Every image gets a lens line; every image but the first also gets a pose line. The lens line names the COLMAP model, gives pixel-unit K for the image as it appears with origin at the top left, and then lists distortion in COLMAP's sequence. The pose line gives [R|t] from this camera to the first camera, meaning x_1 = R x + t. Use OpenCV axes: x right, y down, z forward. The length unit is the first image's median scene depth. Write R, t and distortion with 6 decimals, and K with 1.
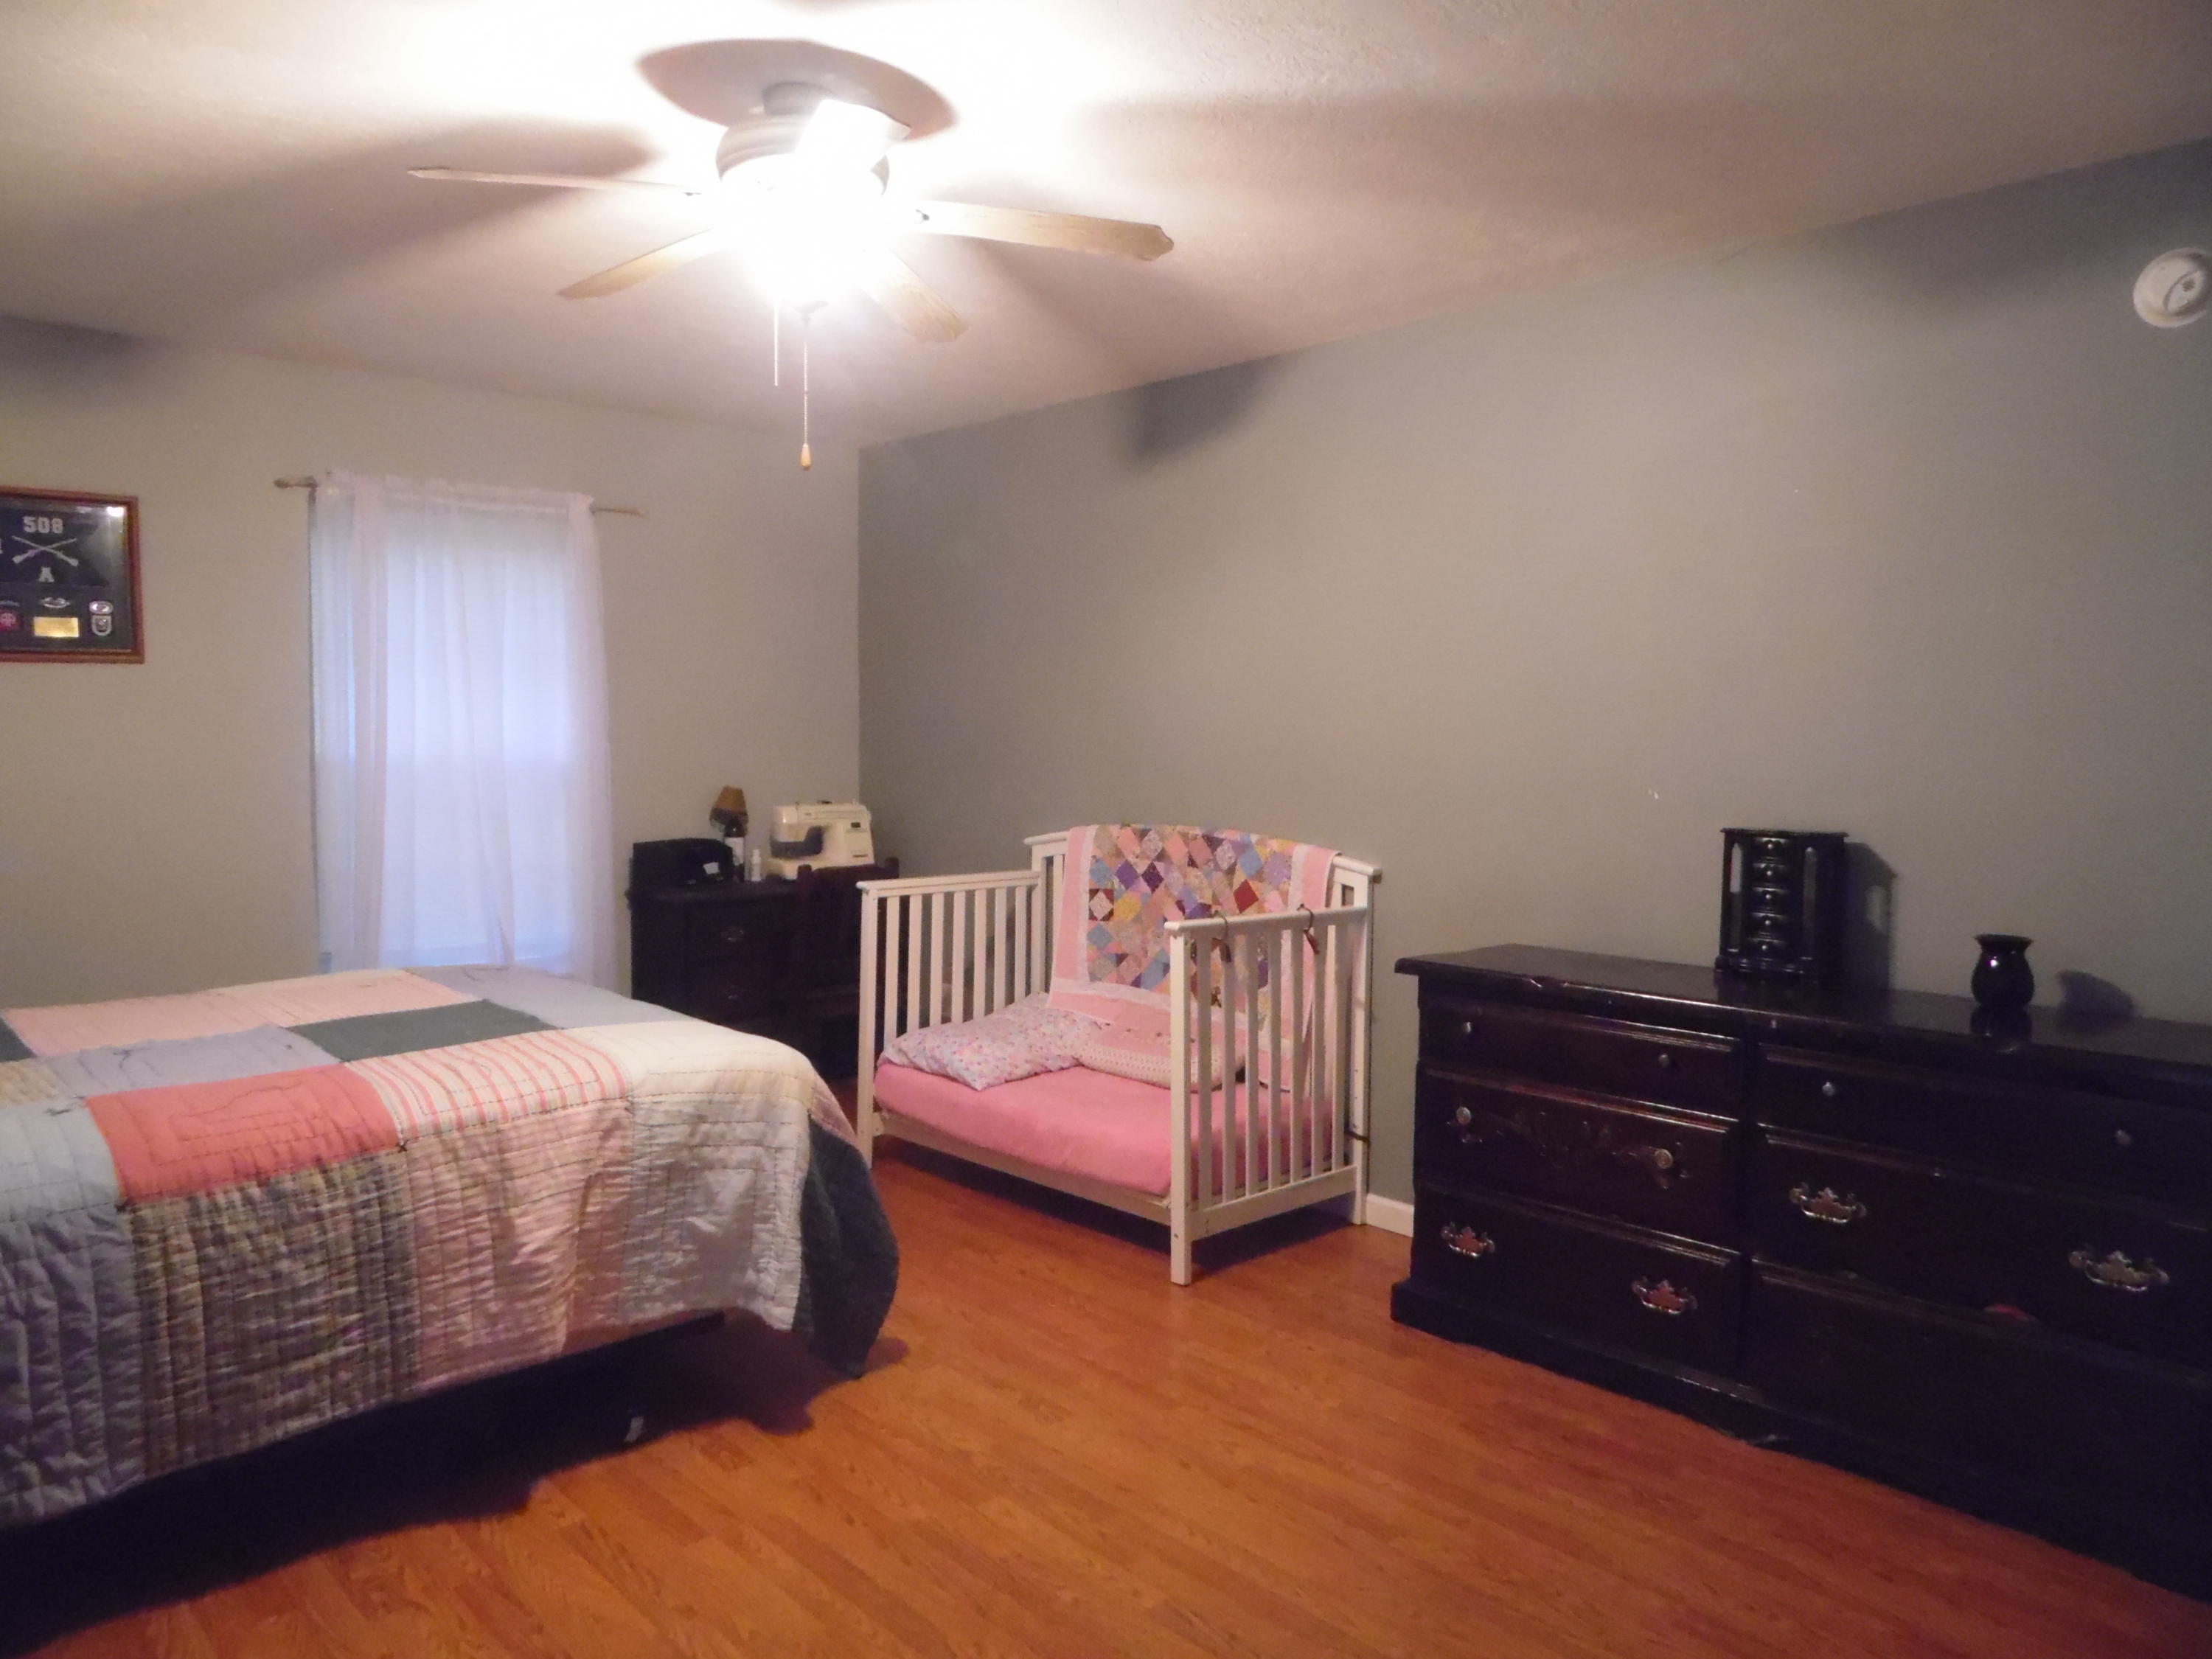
lens RADIAL K [[1507.3, 0, 1106.0], [0, 1507.3, 829.5], [0, 0, 1]] dist [-0.013857, 0.001774]
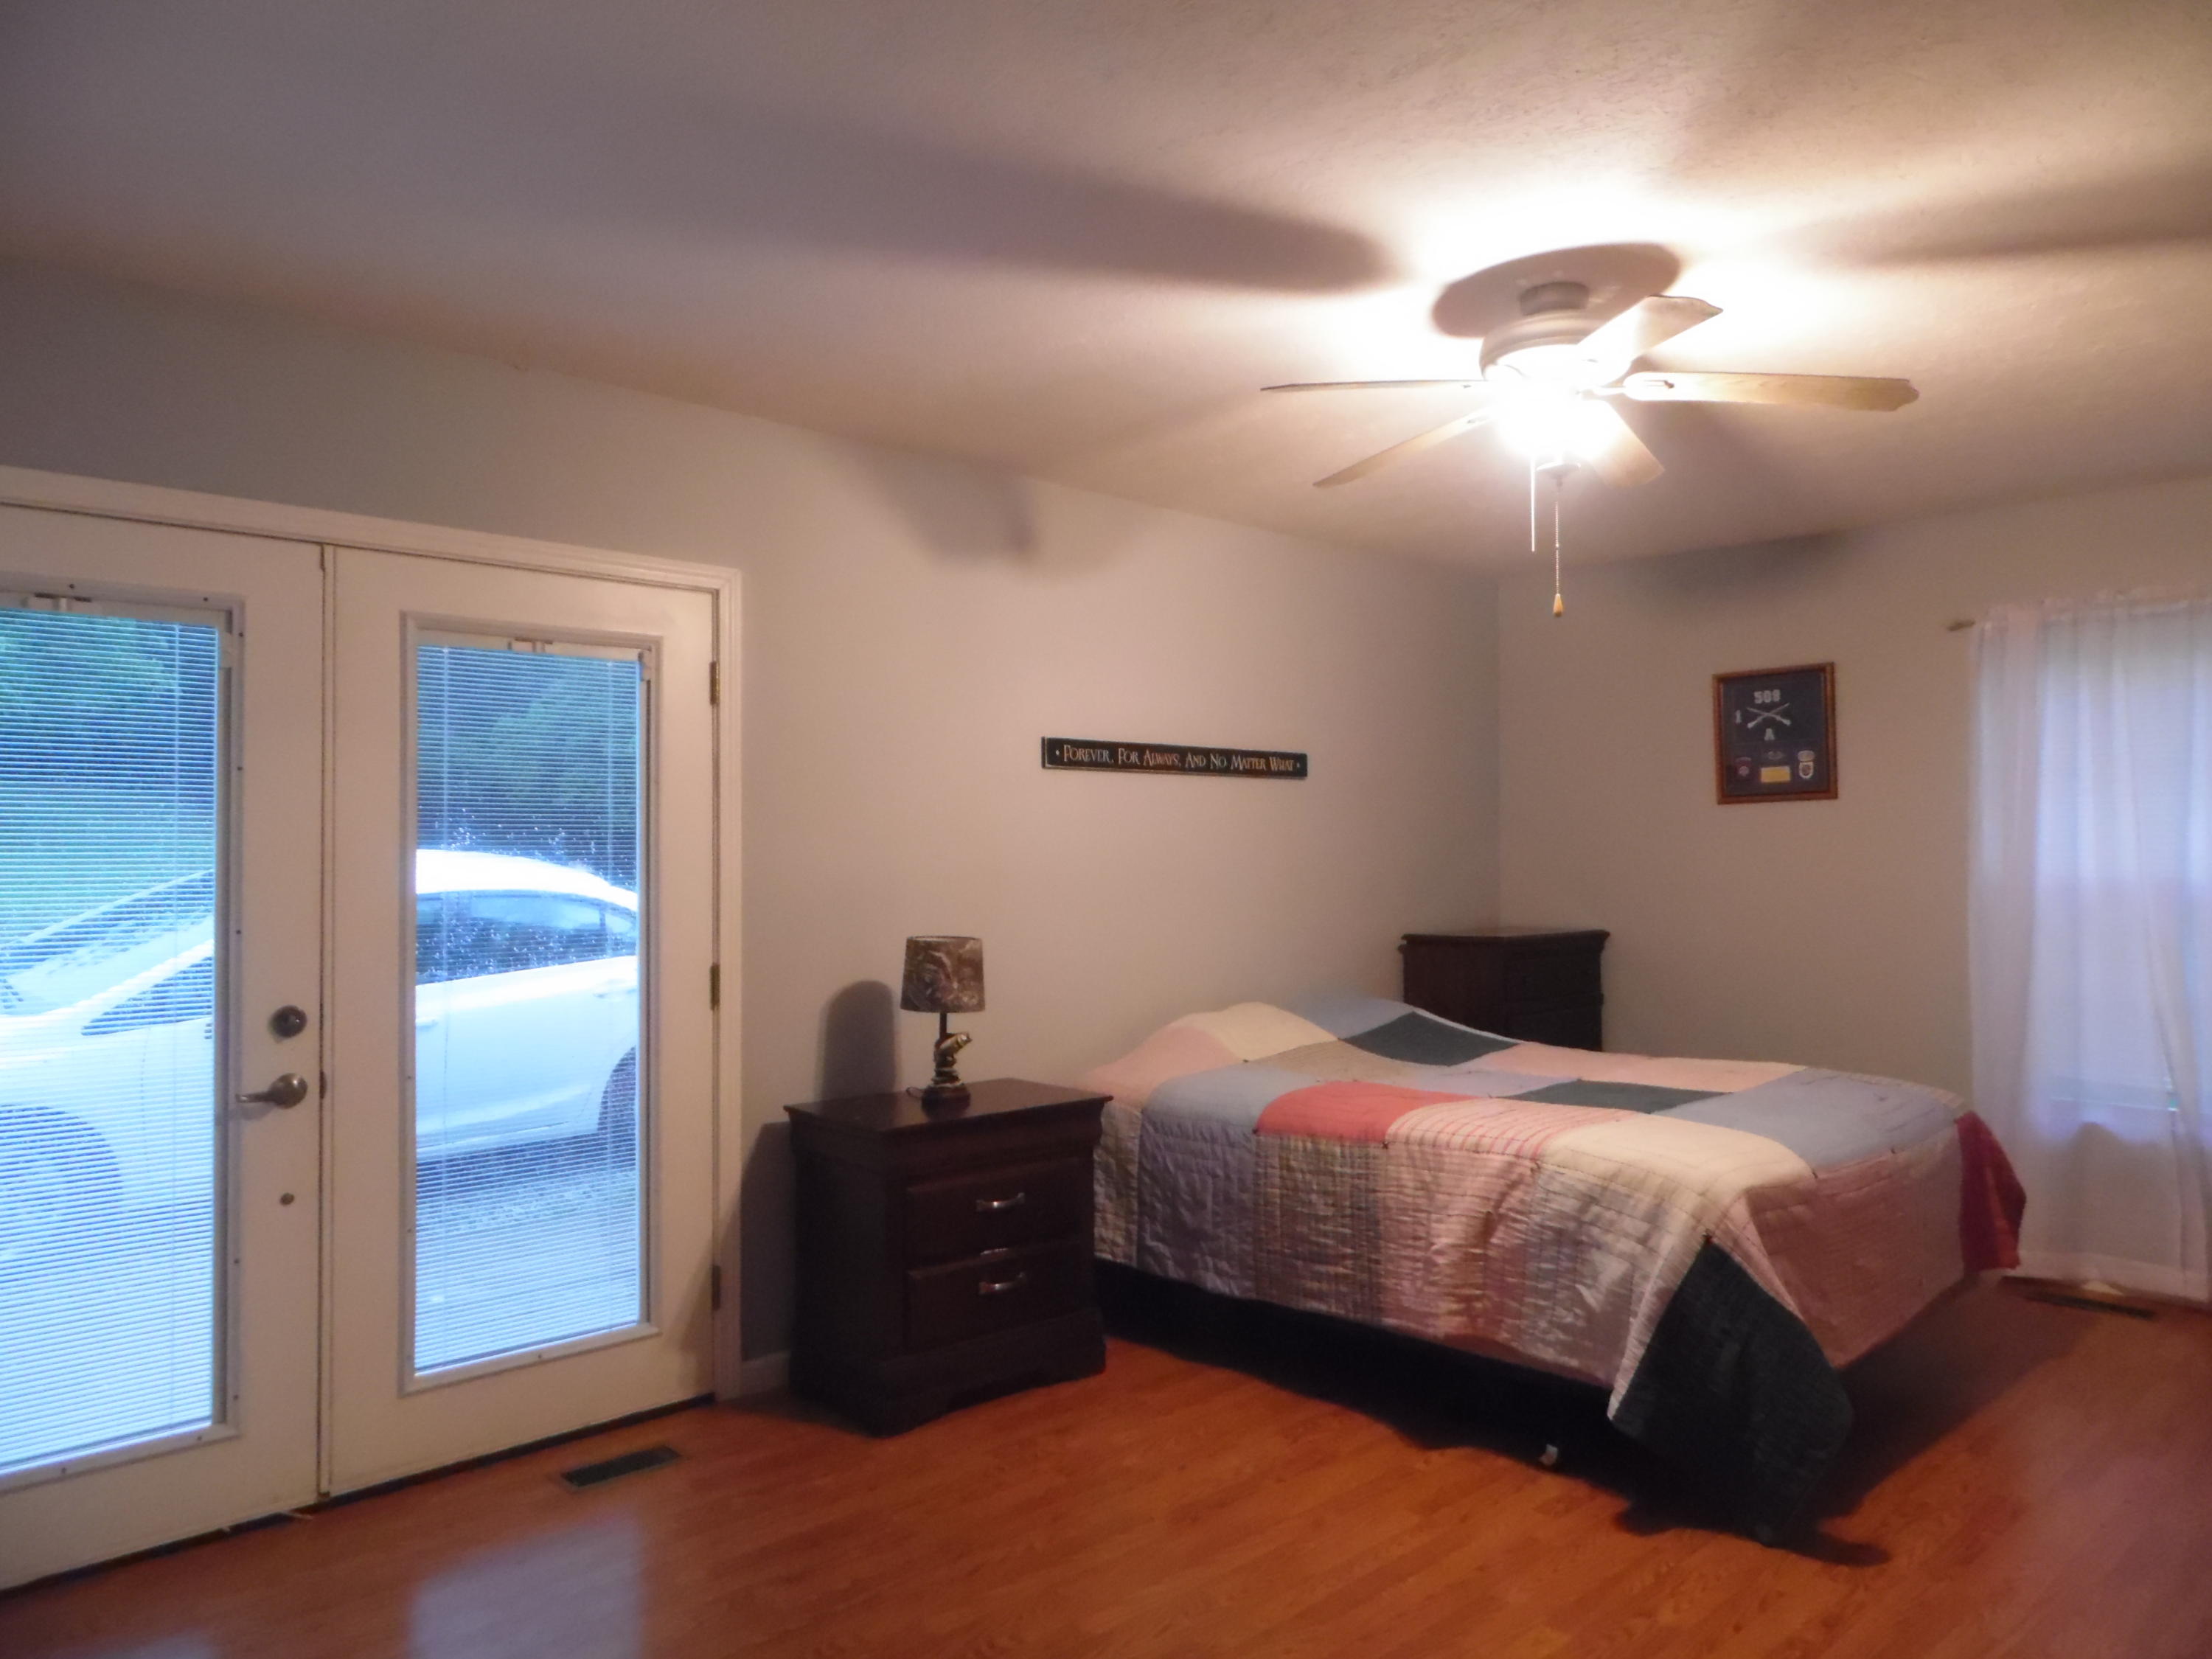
lens RADIAL K [[1507.3, 0, 1106.0], [0, 1507.3, 829.5], [0, 0, 1]] dist [-0.013857, 0.001774]
pose [[0.021961, -0.025523, -0.999433, 0.879035], [-0.060793, 0.997790, -0.026817, -0.029902], [0.997909, 0.061348, 0.020361, 0.632989]]
